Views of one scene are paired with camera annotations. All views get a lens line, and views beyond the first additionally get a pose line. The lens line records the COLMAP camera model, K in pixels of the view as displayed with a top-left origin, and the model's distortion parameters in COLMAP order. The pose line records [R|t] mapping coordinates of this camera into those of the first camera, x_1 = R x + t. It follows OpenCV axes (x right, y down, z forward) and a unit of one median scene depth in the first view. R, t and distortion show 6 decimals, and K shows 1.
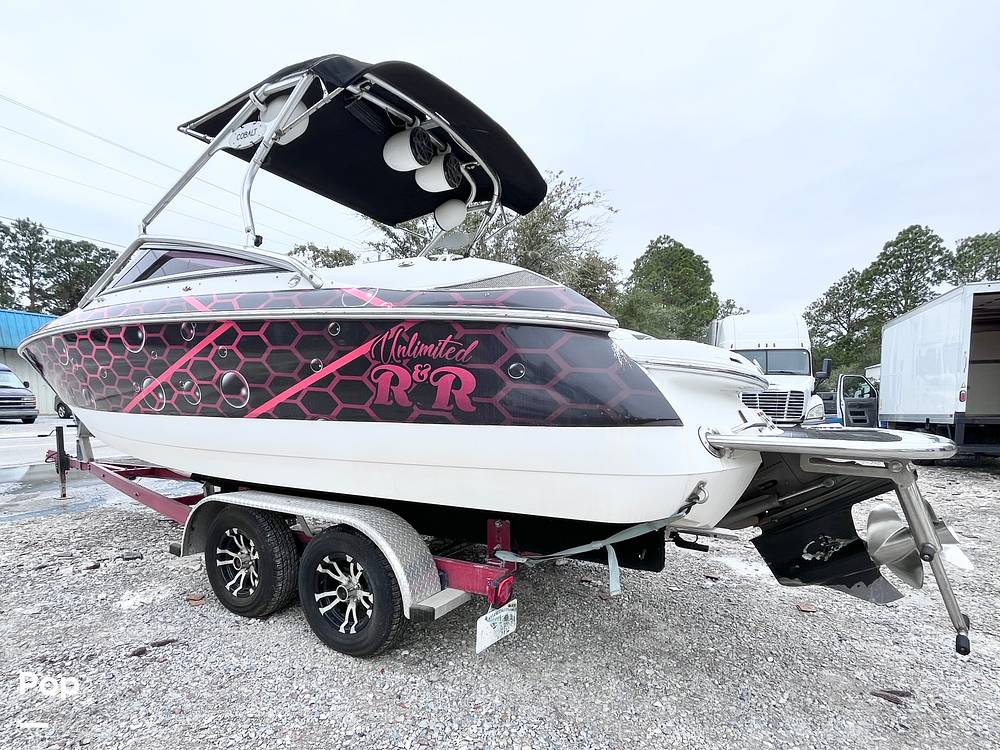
lens RADIAL K [[598.6, 0, 497.4], [0, 598.6, 376.8], [0, 0, 1]] dist [-0.015127, 0.002834]
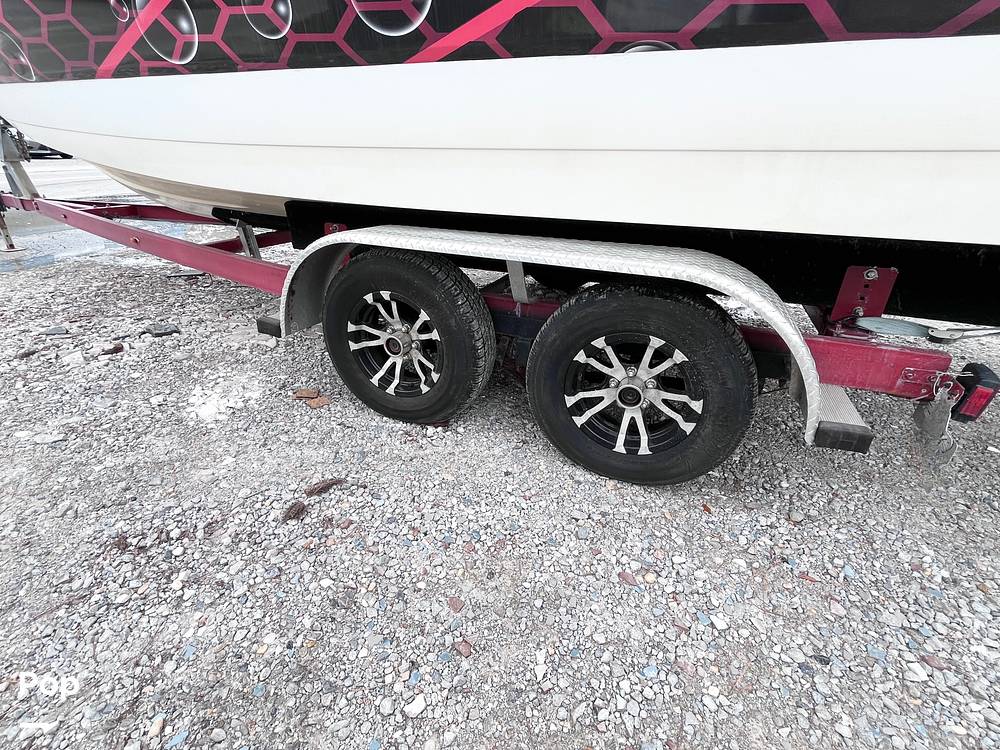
lens RADIAL K [[533.9, 0, 498.9], [0, 533.9, 376.9], [0, 0, 1]] dist [0.000164, -0.000767]
pose [[0.992416, -0.043778, 0.114868, -0.390654], [-0.009492, 0.904356, 0.426674, 0.106521], [-0.122560, -0.424528, 0.897081, 0.482068]]
